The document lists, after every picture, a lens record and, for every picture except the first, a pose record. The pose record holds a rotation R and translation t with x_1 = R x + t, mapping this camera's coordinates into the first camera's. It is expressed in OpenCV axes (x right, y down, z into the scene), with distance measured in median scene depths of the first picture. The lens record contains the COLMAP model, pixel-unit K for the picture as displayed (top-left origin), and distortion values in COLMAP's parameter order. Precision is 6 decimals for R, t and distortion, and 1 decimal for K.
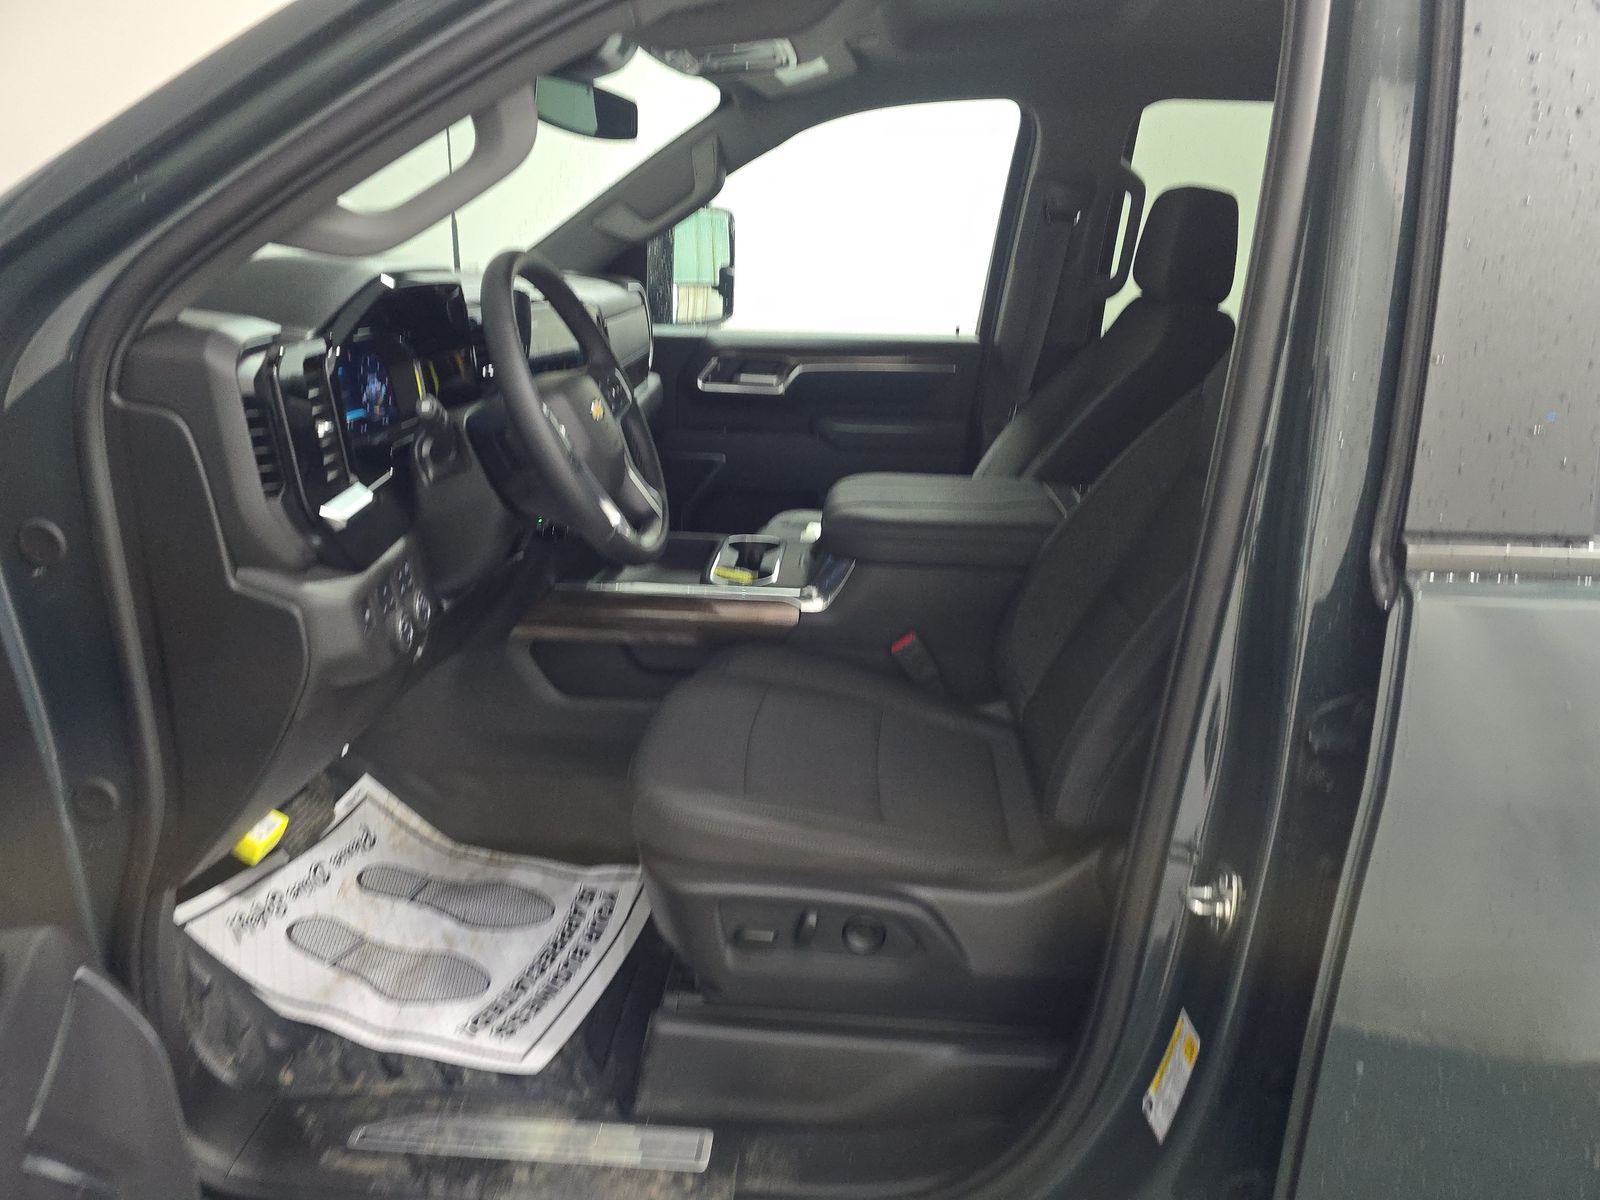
lens RADIAL K [[1012.6, 0, 812.0], [0, 1012.6, 587.8], [0, 0, 1]] dist [0.004507, -0.028636]
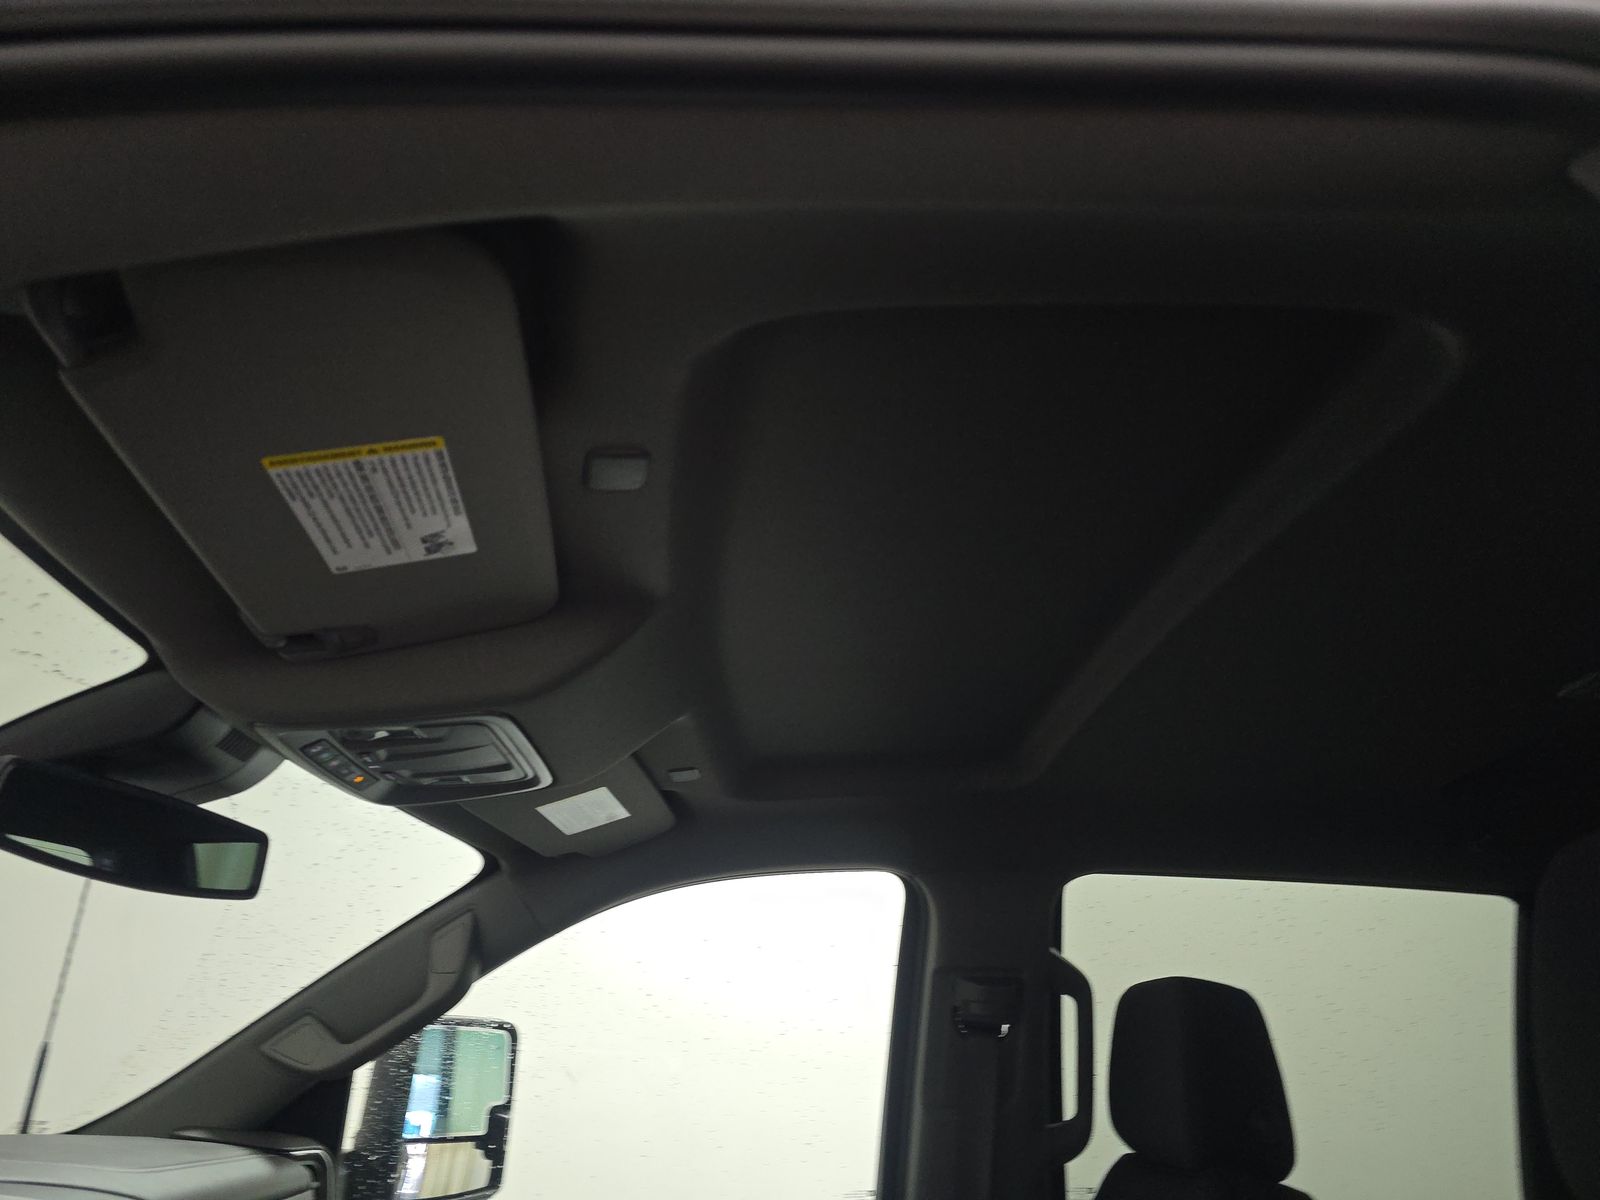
lens RADIAL K [[1012.6, 0, 812.0], [0, 1012.6, 587.8], [0, 0, 1]] dist [0.004507, -0.028636]
pose [[0.993438, 0.034946, 0.108905, 0.051213], [0.049747, 0.725375, -0.686554, -0.123007], [-0.102989, 0.687466, 0.718877, 0.327240]]
